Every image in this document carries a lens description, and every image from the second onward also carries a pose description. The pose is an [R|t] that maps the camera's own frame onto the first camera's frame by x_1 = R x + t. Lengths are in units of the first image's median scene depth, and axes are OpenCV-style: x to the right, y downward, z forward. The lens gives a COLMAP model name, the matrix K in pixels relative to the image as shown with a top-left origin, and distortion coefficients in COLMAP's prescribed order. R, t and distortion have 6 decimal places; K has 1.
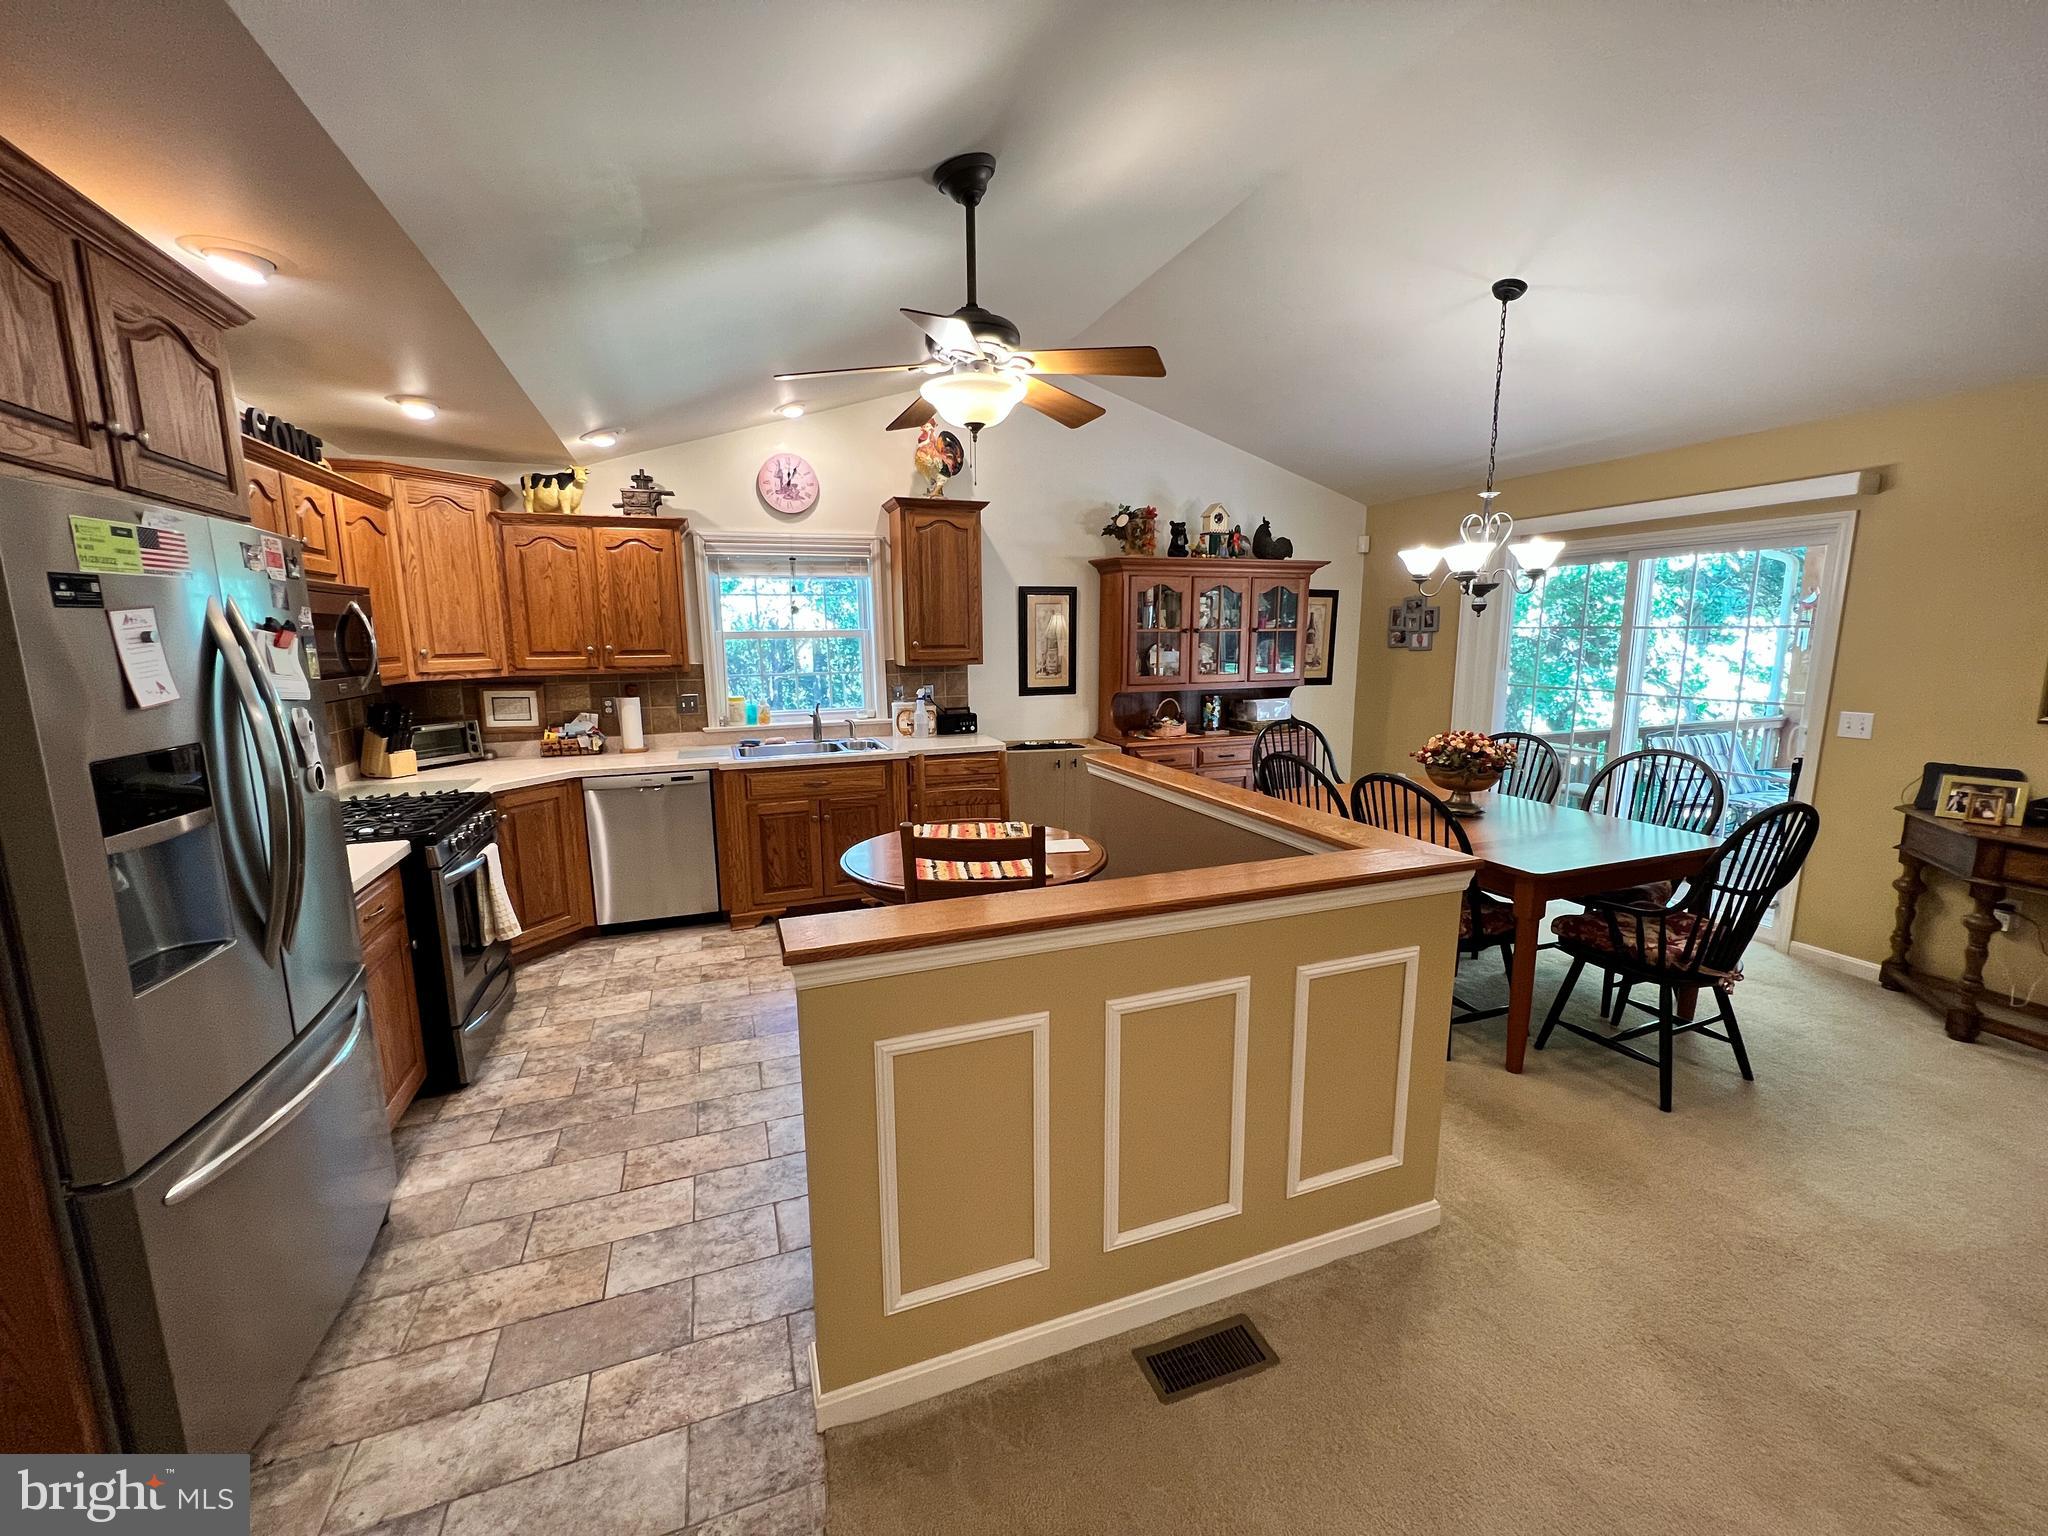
lens RADIAL K [[825.1, 0, 1024.0], [0, 825.1, 763.9], [0, 0, 1]] dist [-0.001216, 0.000979]
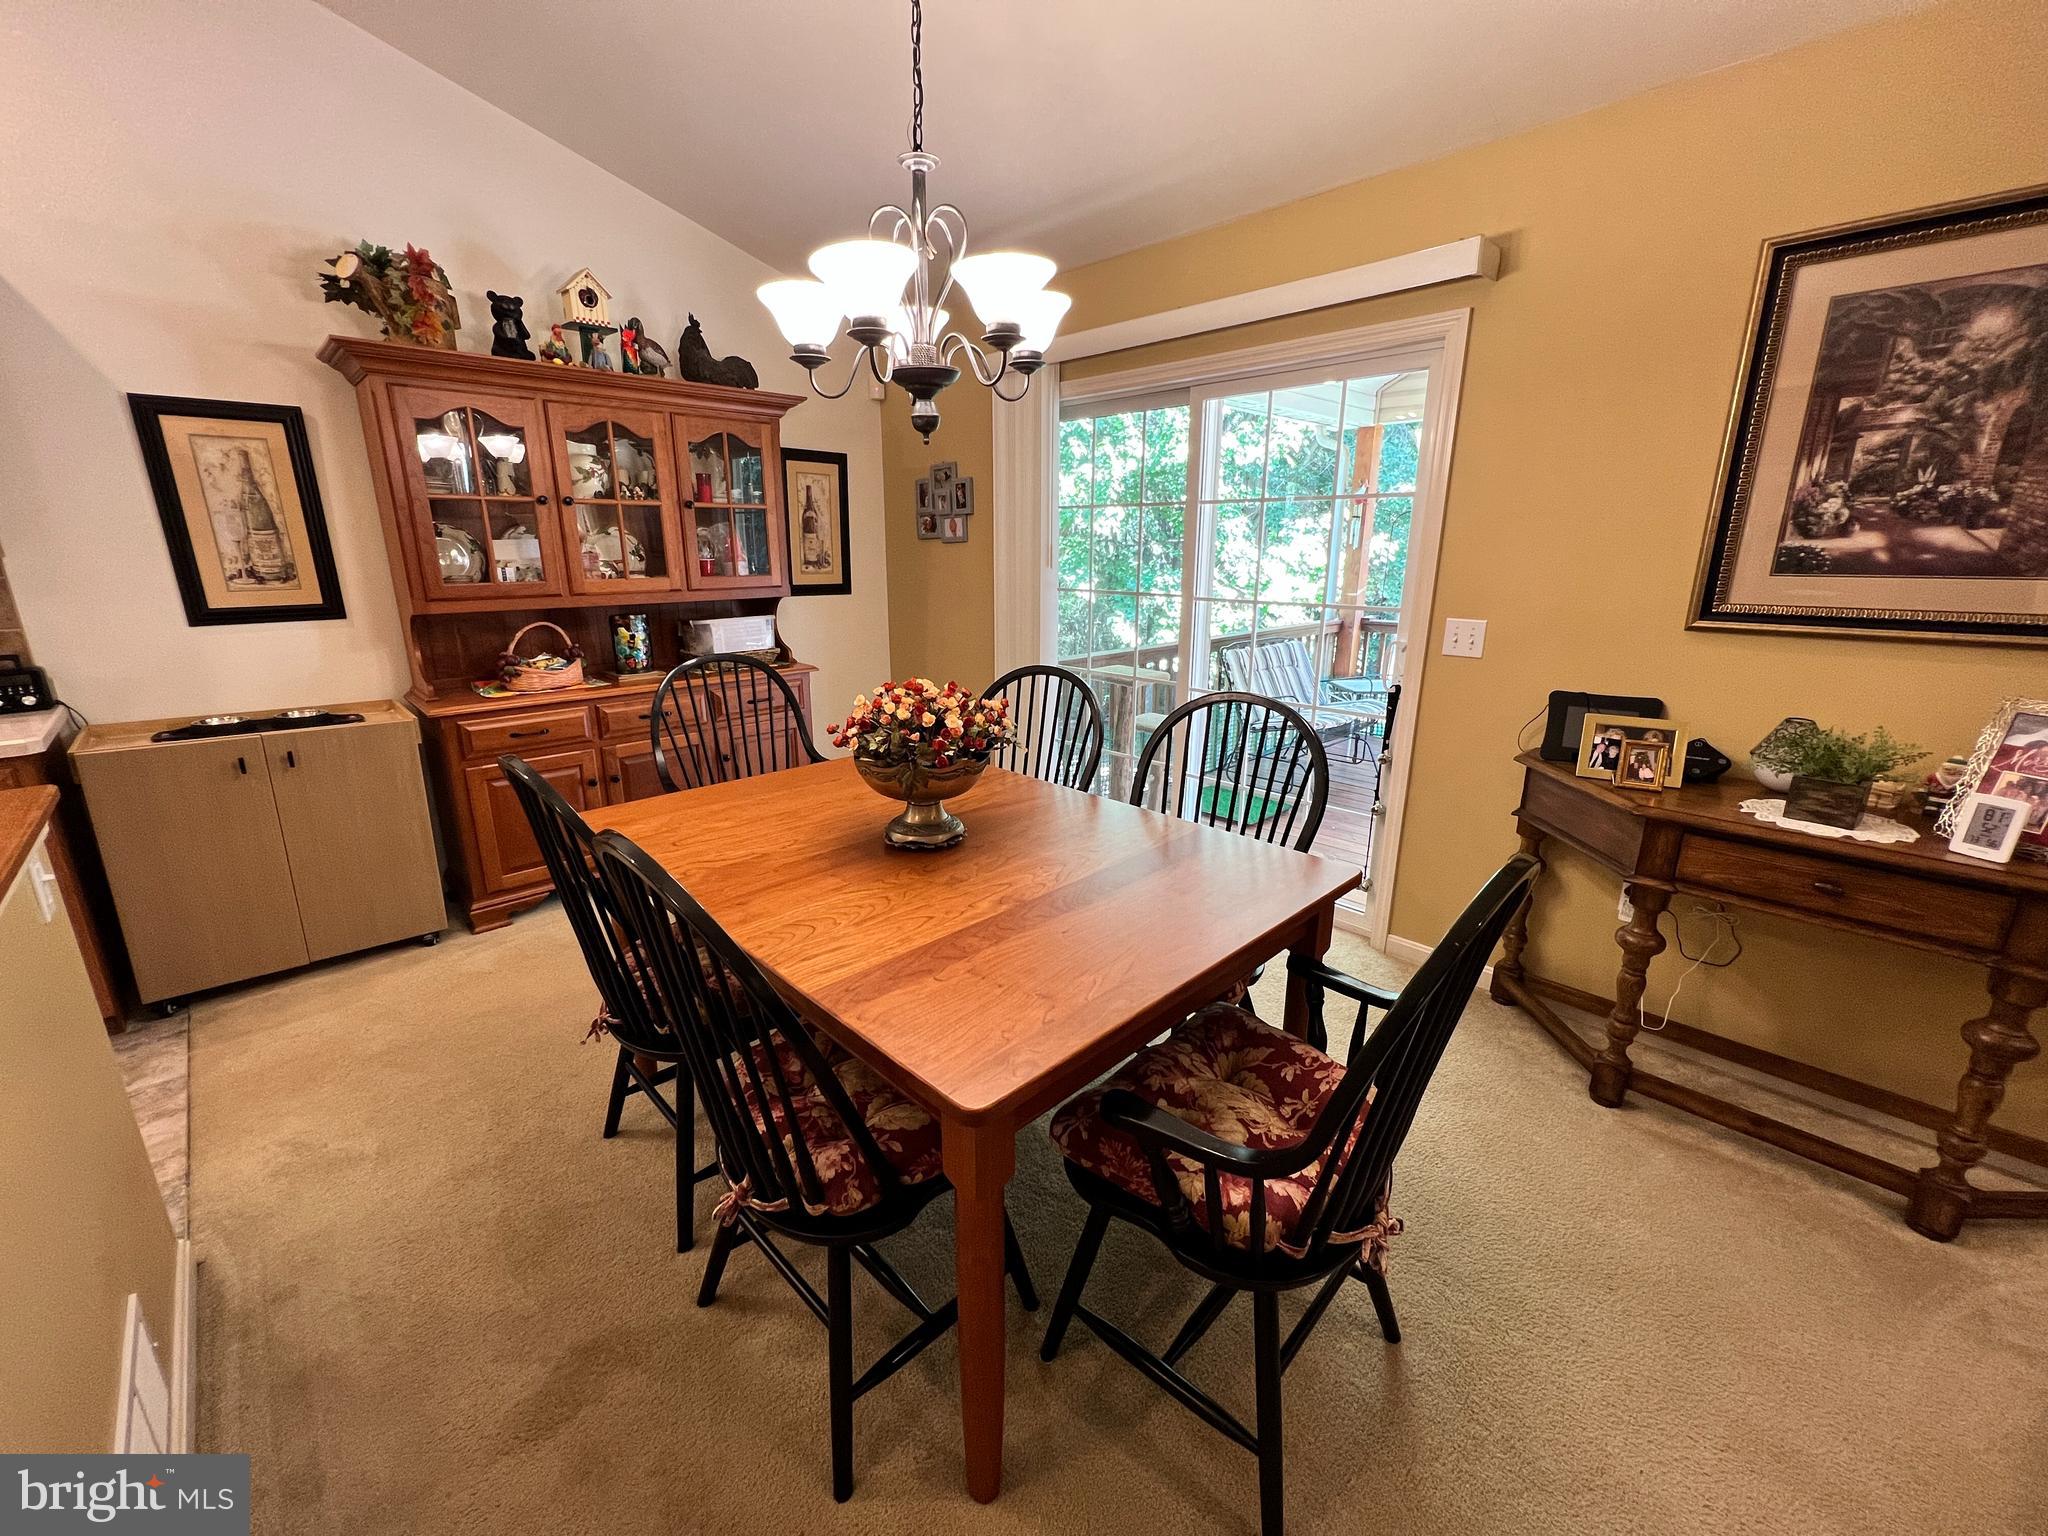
lens RADIAL K [[825.1, 0, 1019.8], [0, 825.1, 768.7], [0, 0, 1]] dist [-0.001216, 0.000979]
pose [[0.916702, -0.099576, 0.386964, 0.257349], [0.056786, 0.991087, 0.120508, -0.028426], [-0.395515, -0.088495, 0.914186, 0.336660]]
